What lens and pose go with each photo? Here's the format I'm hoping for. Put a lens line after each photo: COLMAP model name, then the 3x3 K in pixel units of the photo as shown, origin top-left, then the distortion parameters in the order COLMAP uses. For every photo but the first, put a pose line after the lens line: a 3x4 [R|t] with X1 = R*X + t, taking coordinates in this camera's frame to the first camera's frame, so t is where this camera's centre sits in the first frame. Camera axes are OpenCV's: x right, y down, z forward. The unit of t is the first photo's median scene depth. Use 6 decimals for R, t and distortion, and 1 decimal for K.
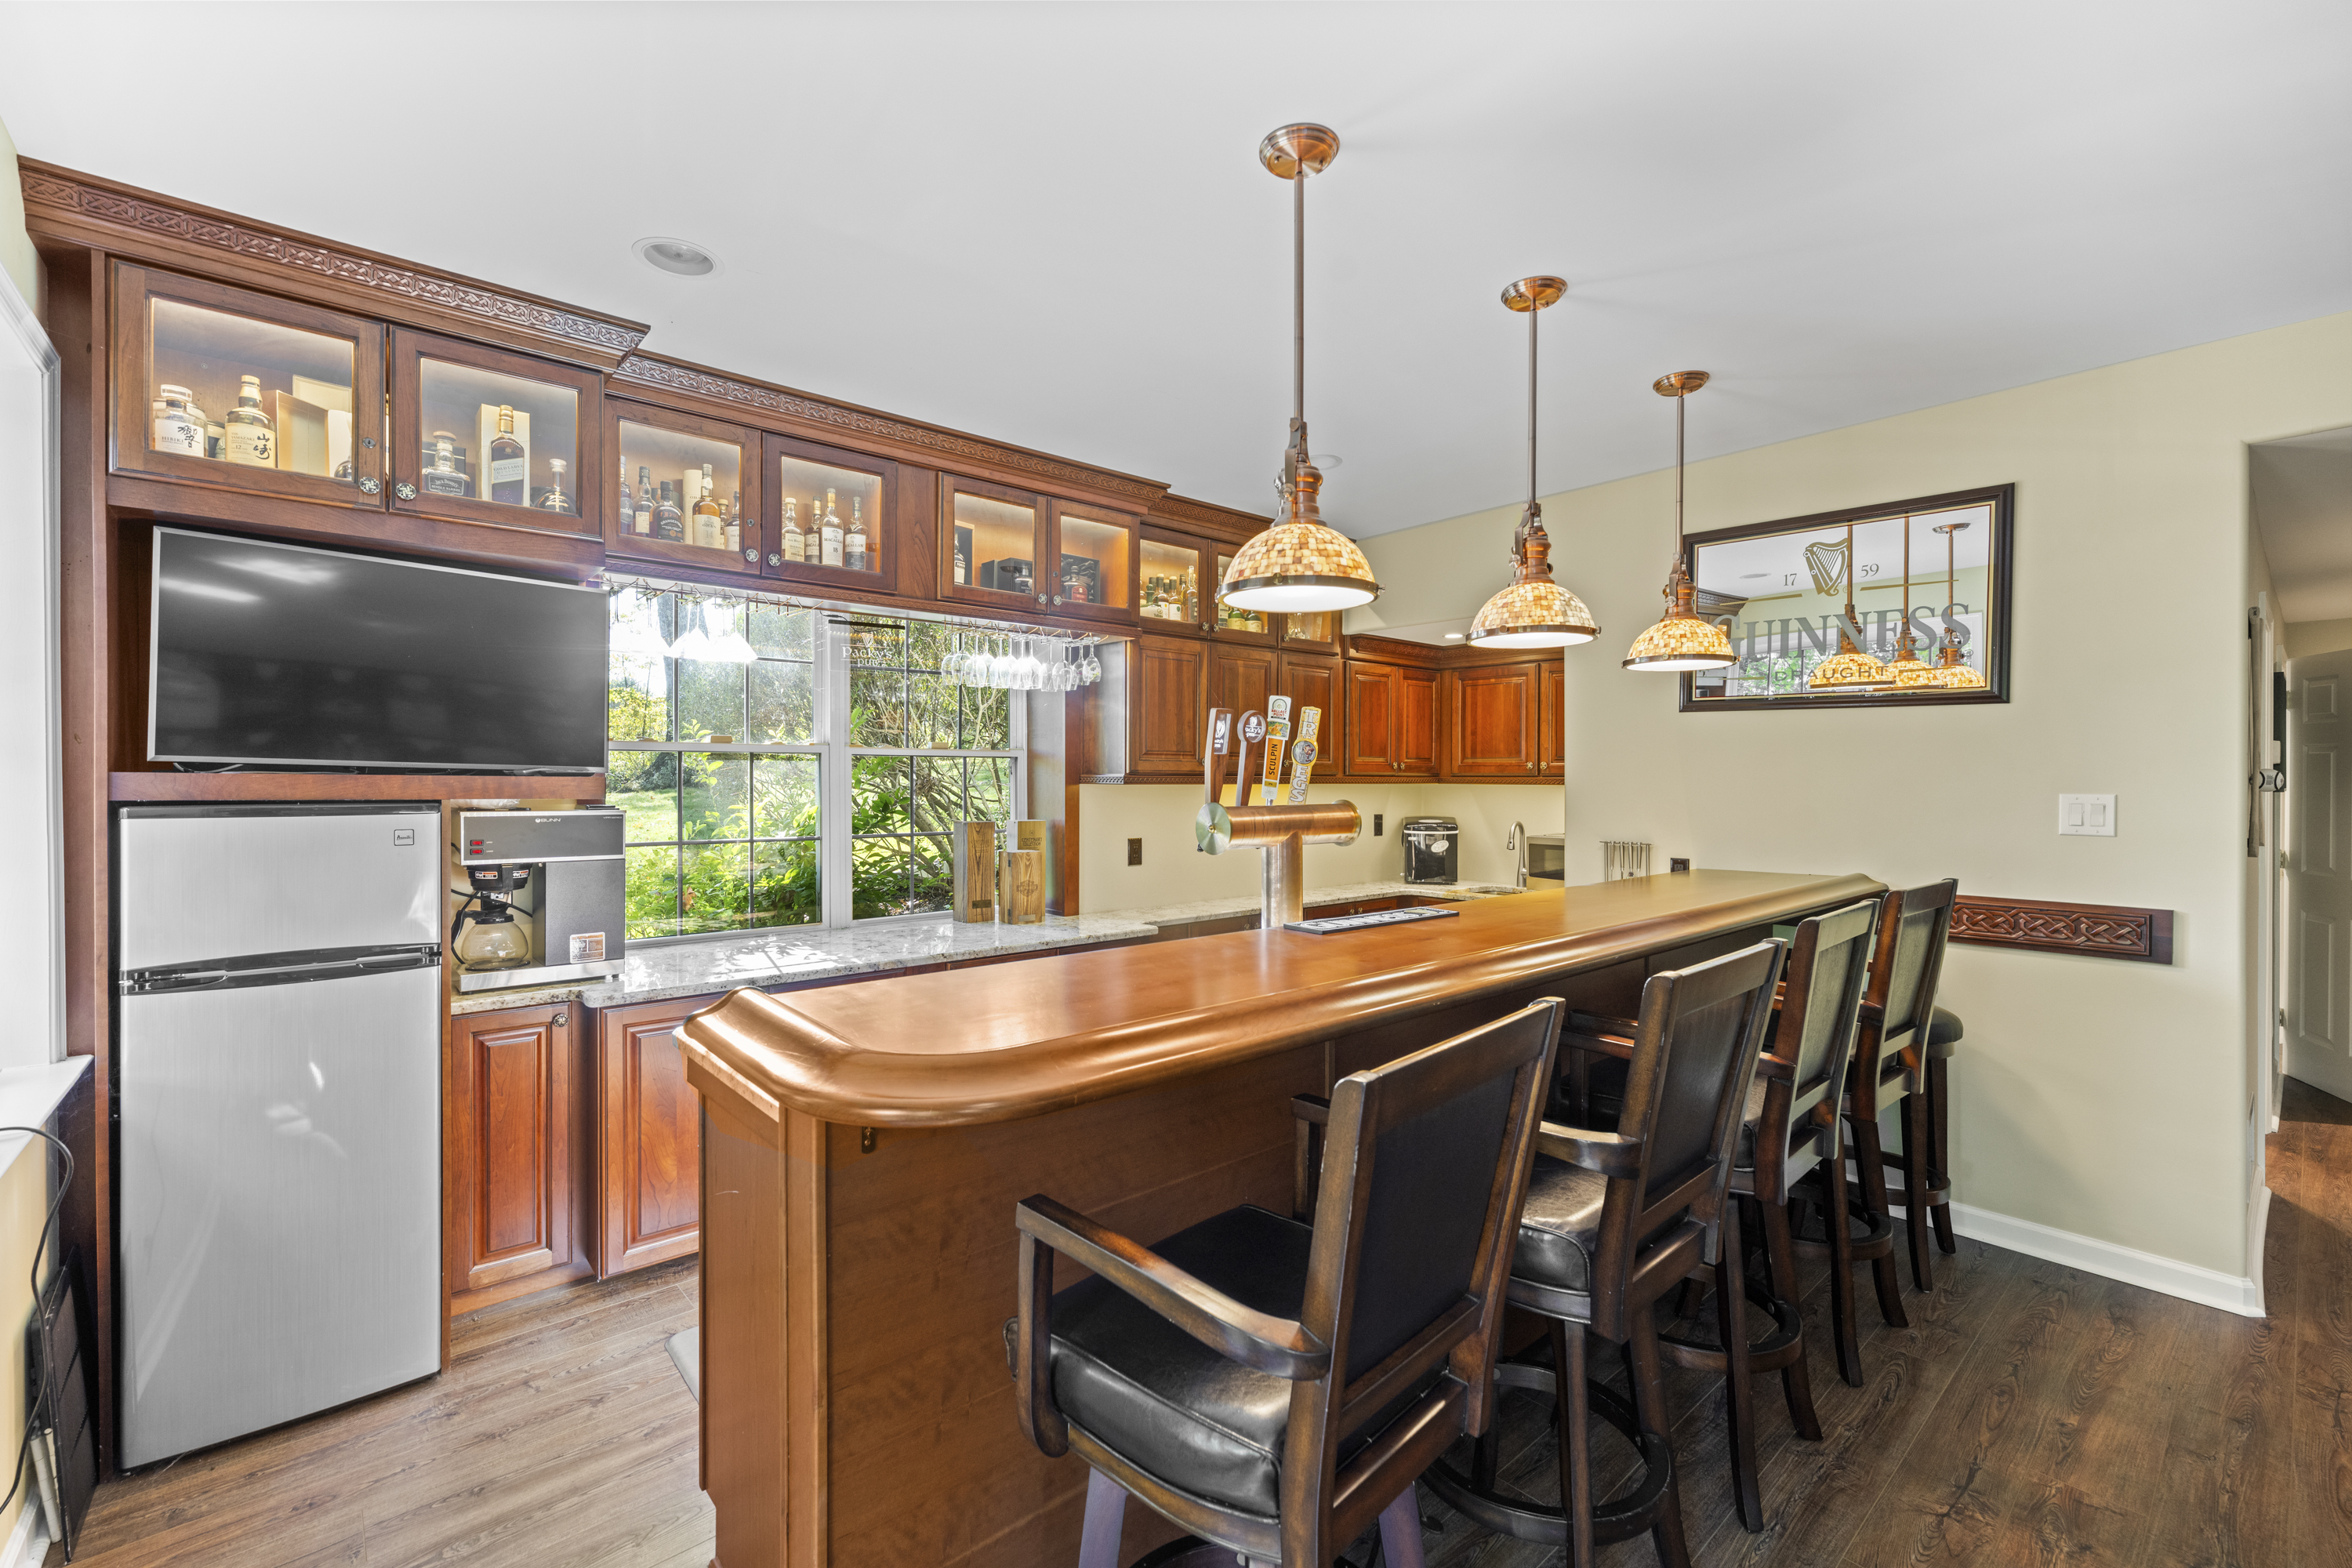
lens RADIAL K [[1005.4, 0, 1141.6], [0, 1005.4, 787.5], [0, 0, 1]] dist [0.001164, -0.000541]
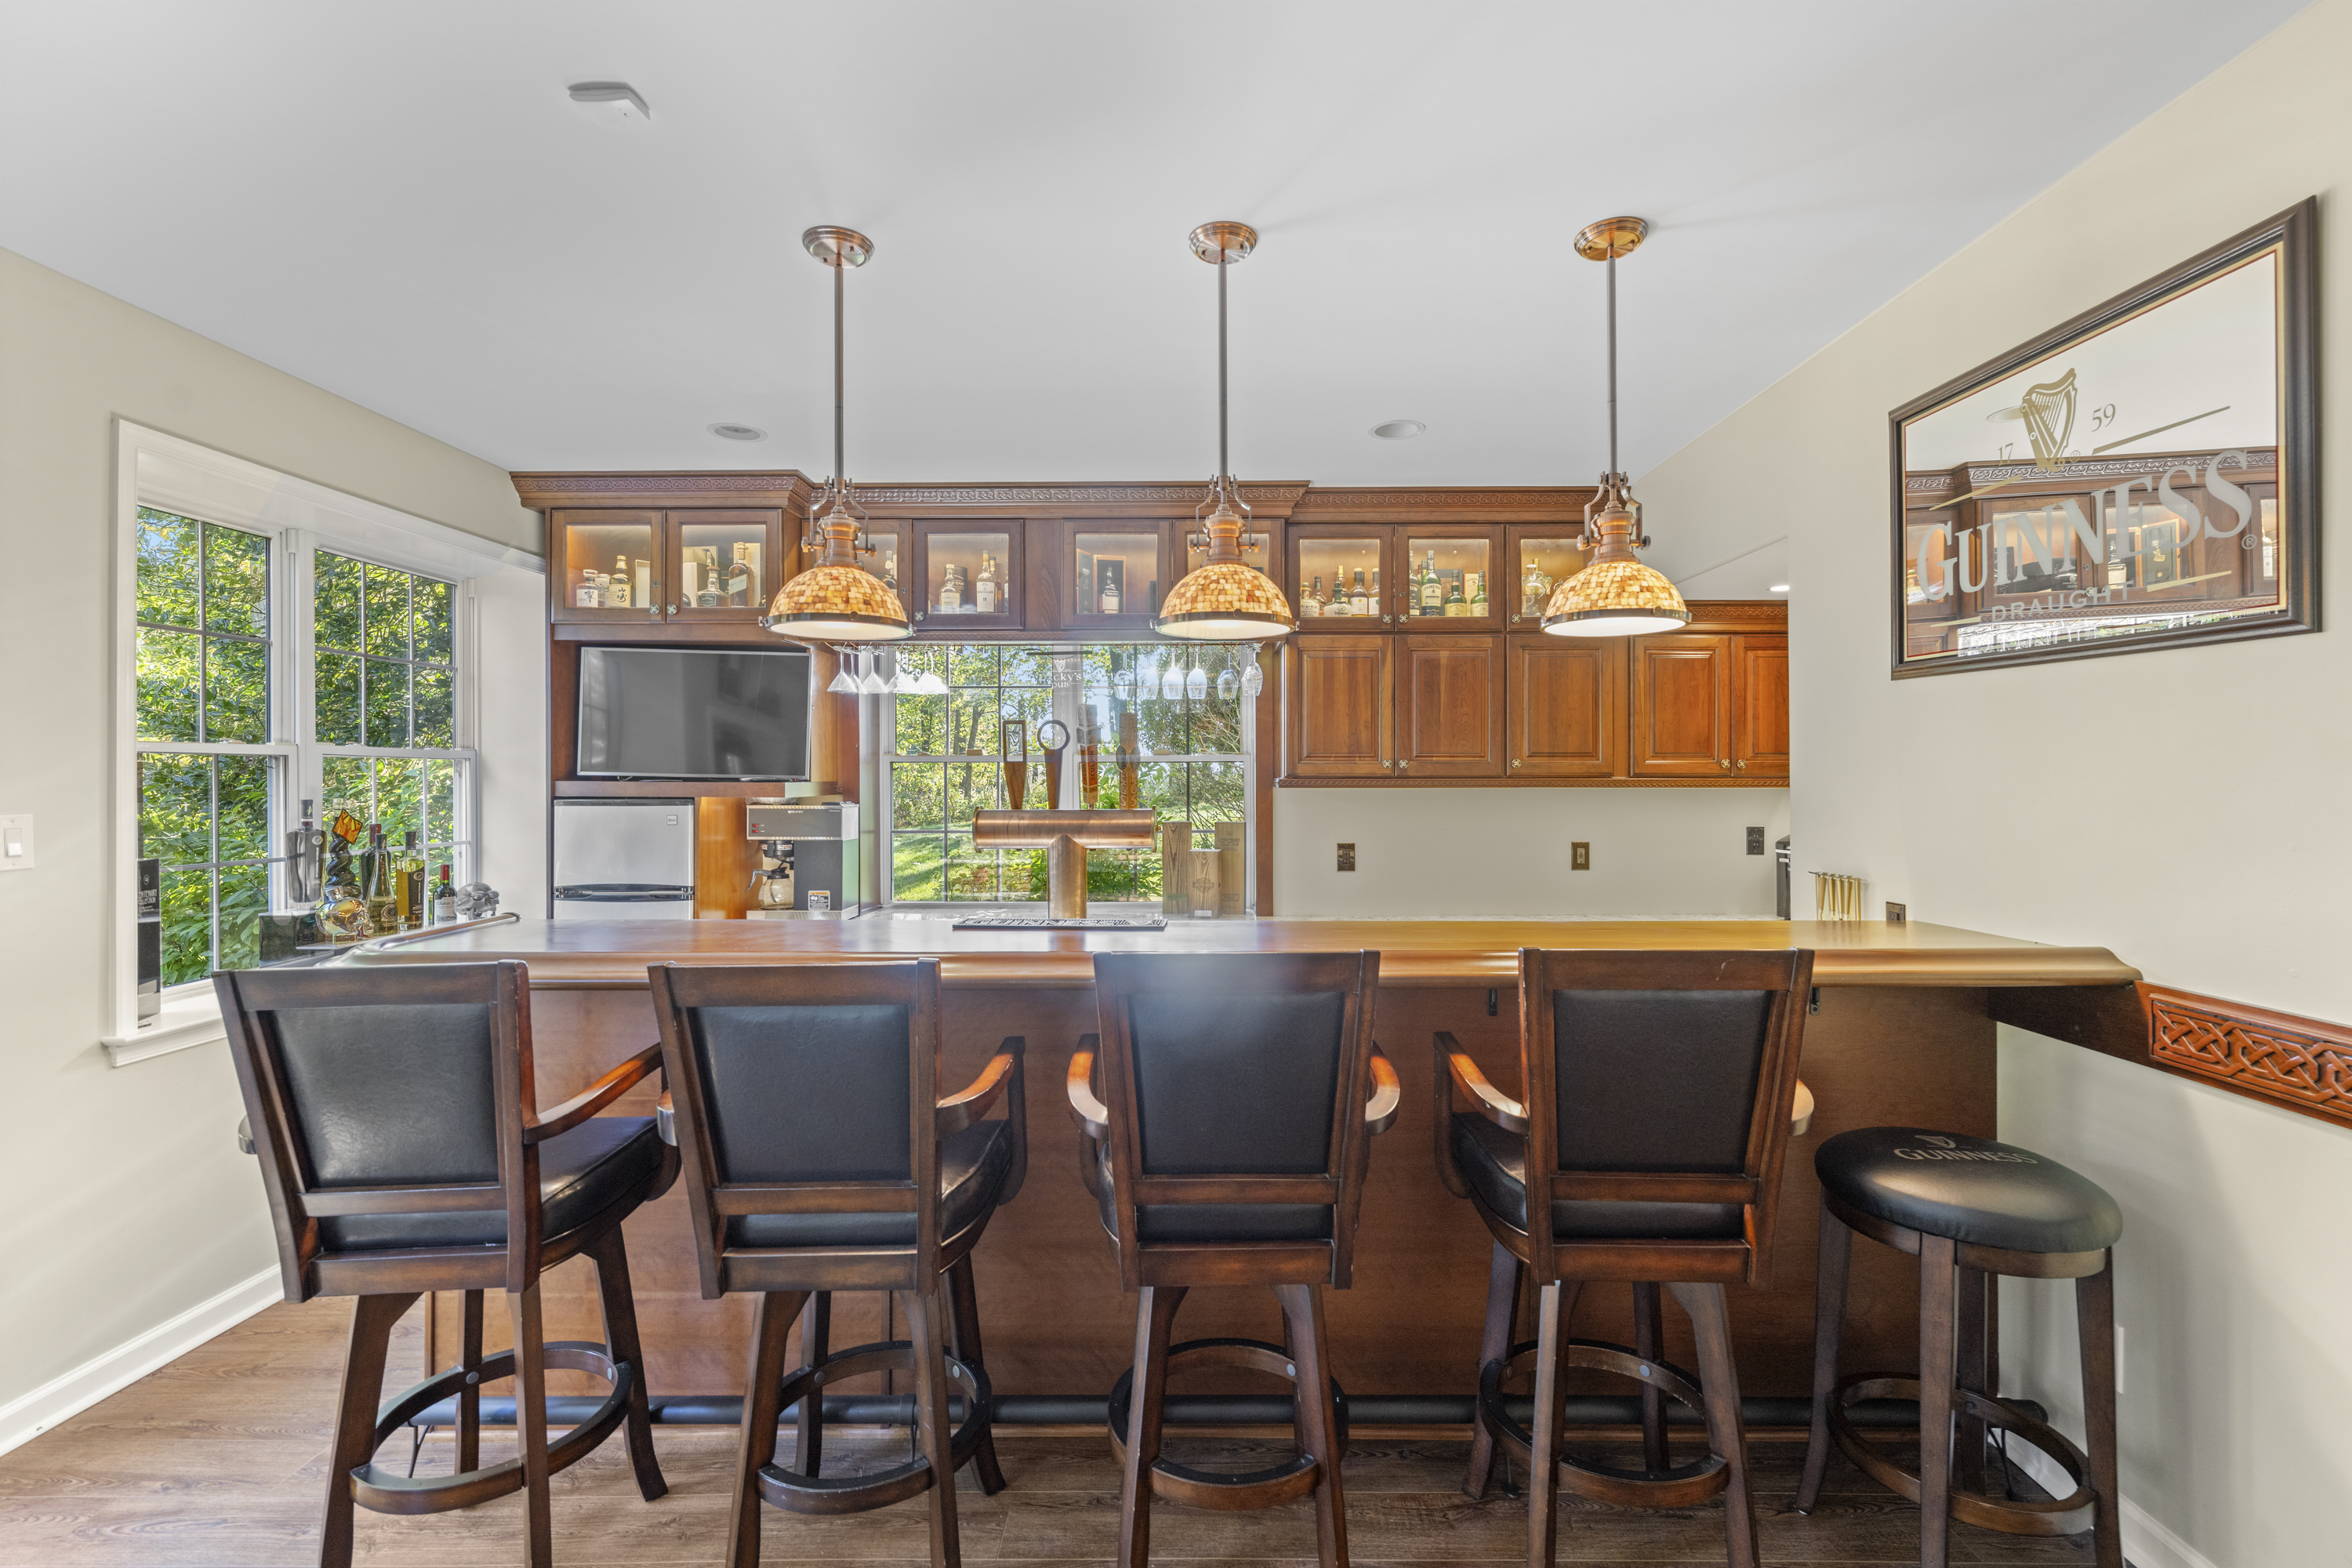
lens RADIAL K [[1005.4, 0, 1185.0], [0, 1005.4, 783.0], [0, 0, 1]] dist [0.001164, -0.000541]
pose [[0.752636, -0.001060, -0.658436, 0.751074], [-0.002169, 0.999989, -0.004089, -0.004573], [0.658433, 0.004505, 0.752626, 0.240990]]
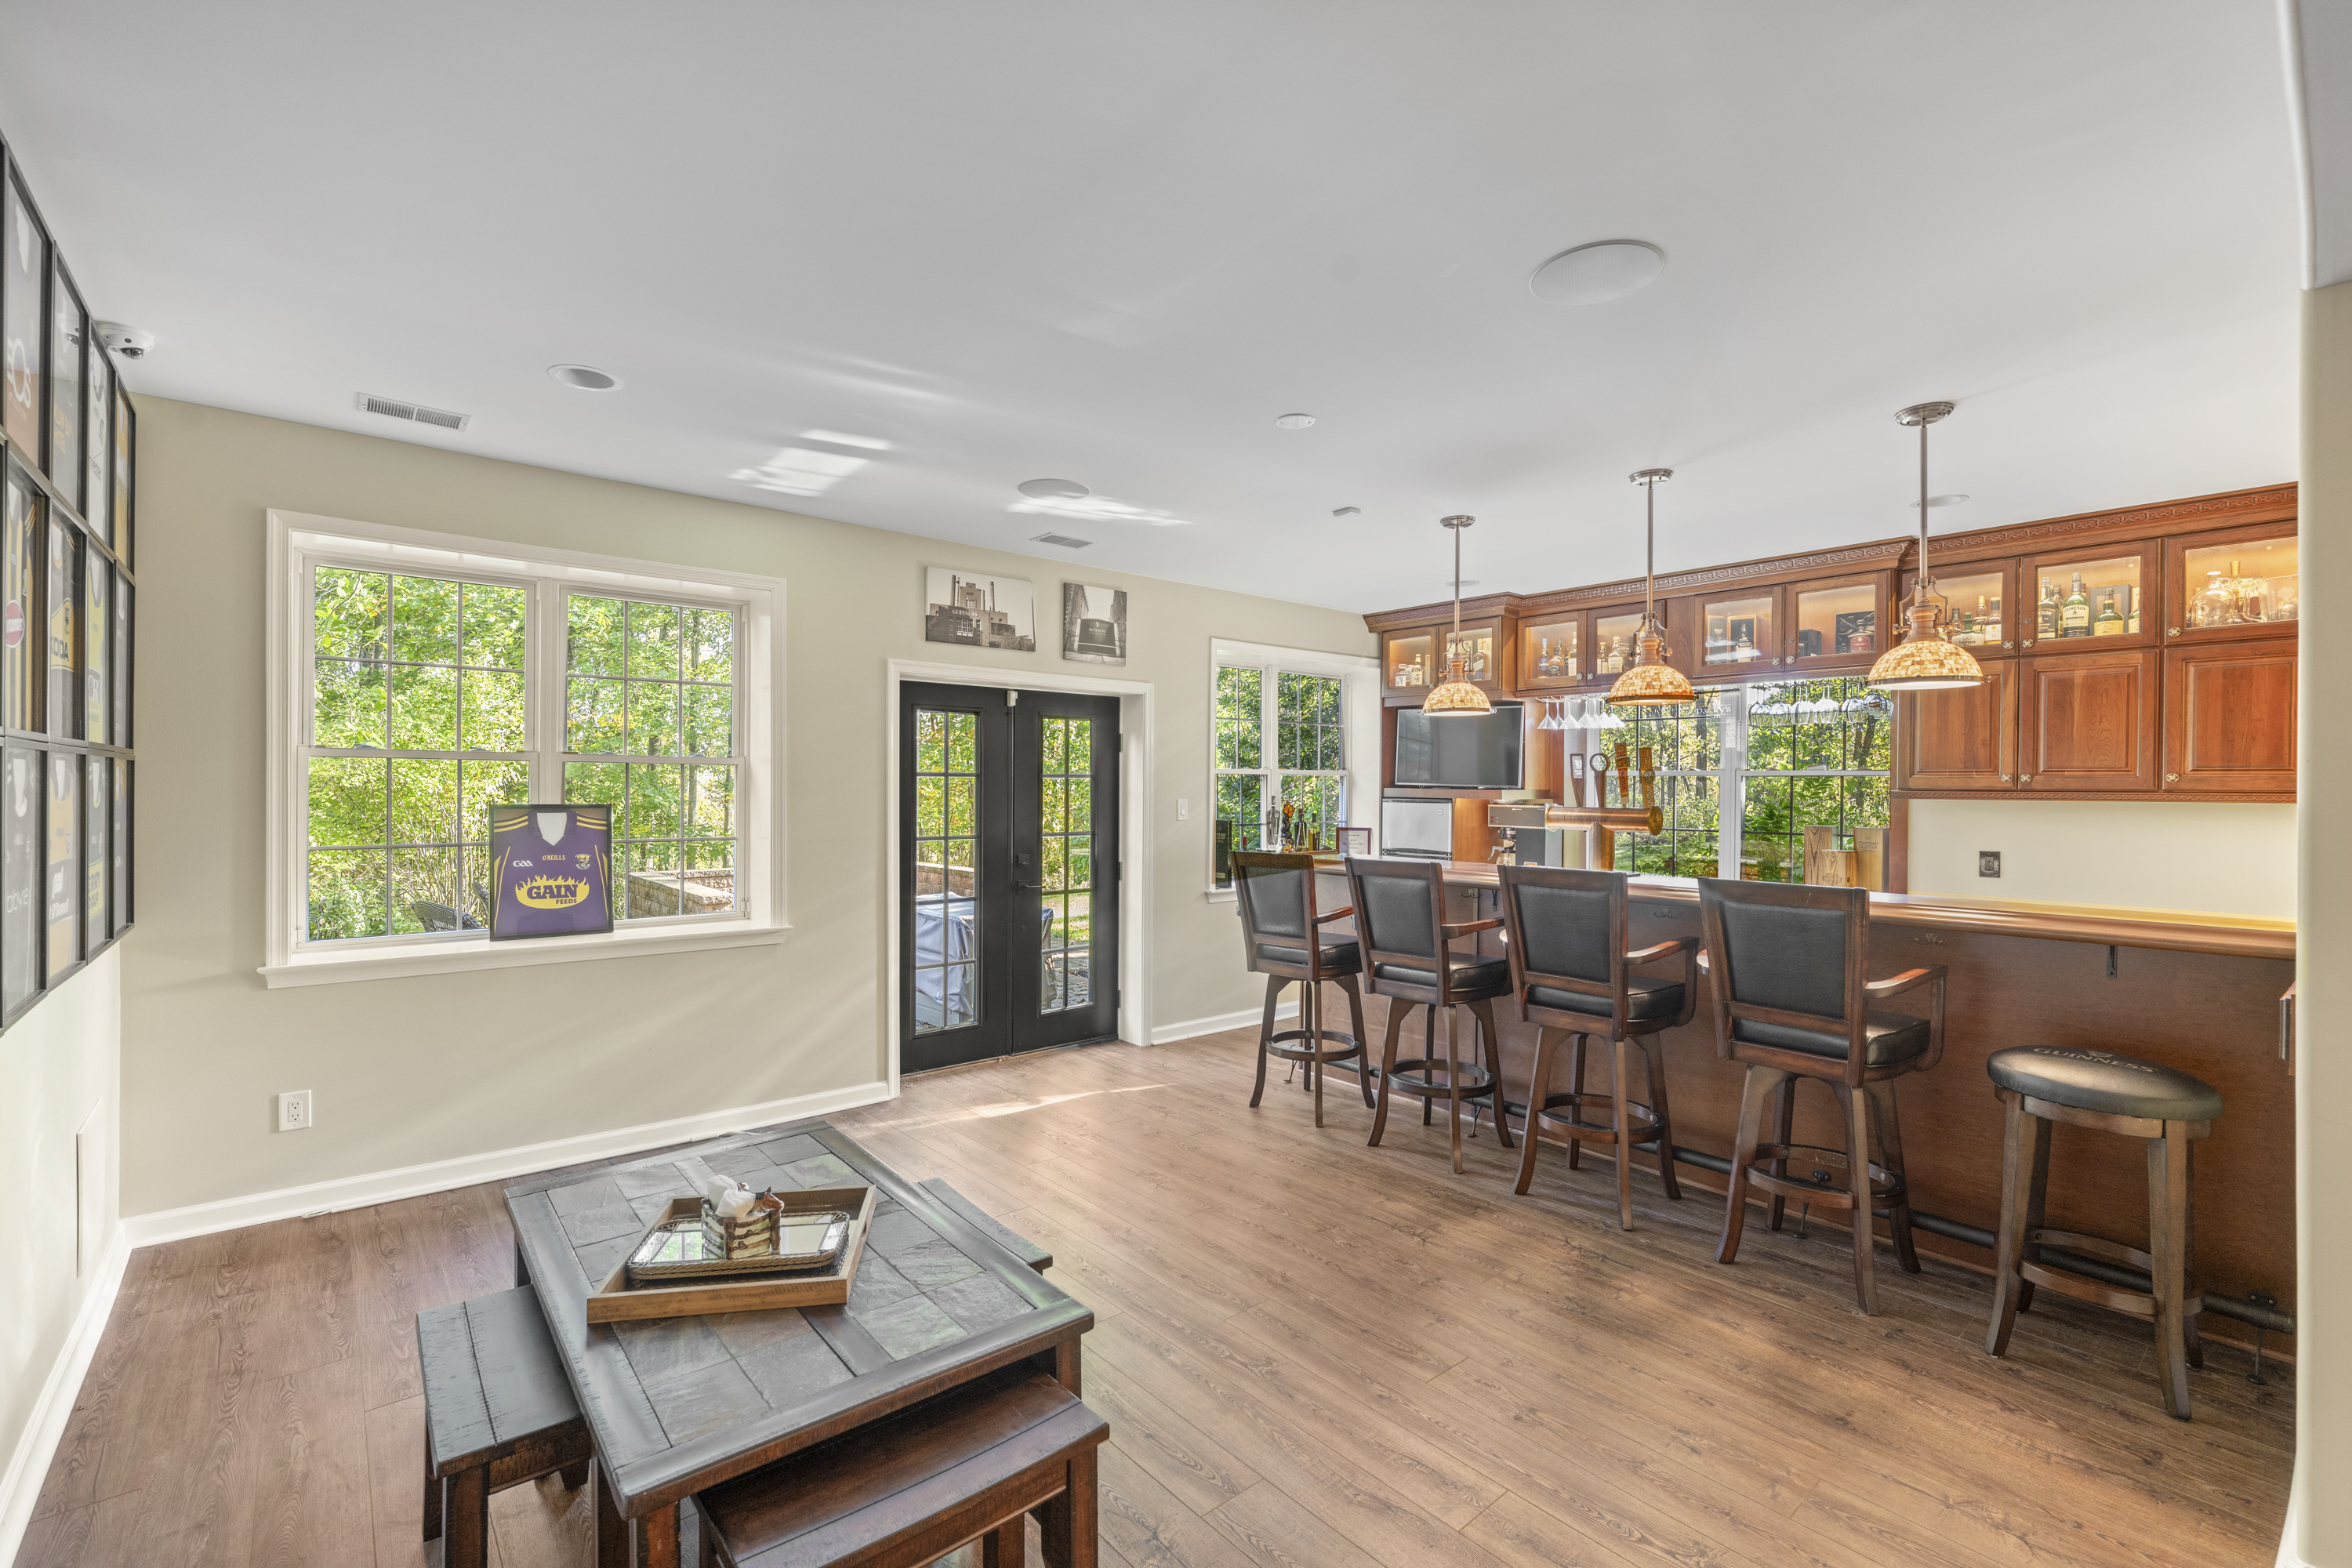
lens RADIAL K [[1005.4, 0, 1159.6], [0, 1005.4, 792.3], [0, 0, 1]] dist [0.001164, -0.000541]
pose [[-0.021804, 0.004973, -0.999750, 1.540581], [-0.015067, 0.999872, 0.005302, -0.004676], [0.999649, 0.015179, -0.021727, 0.228739]]
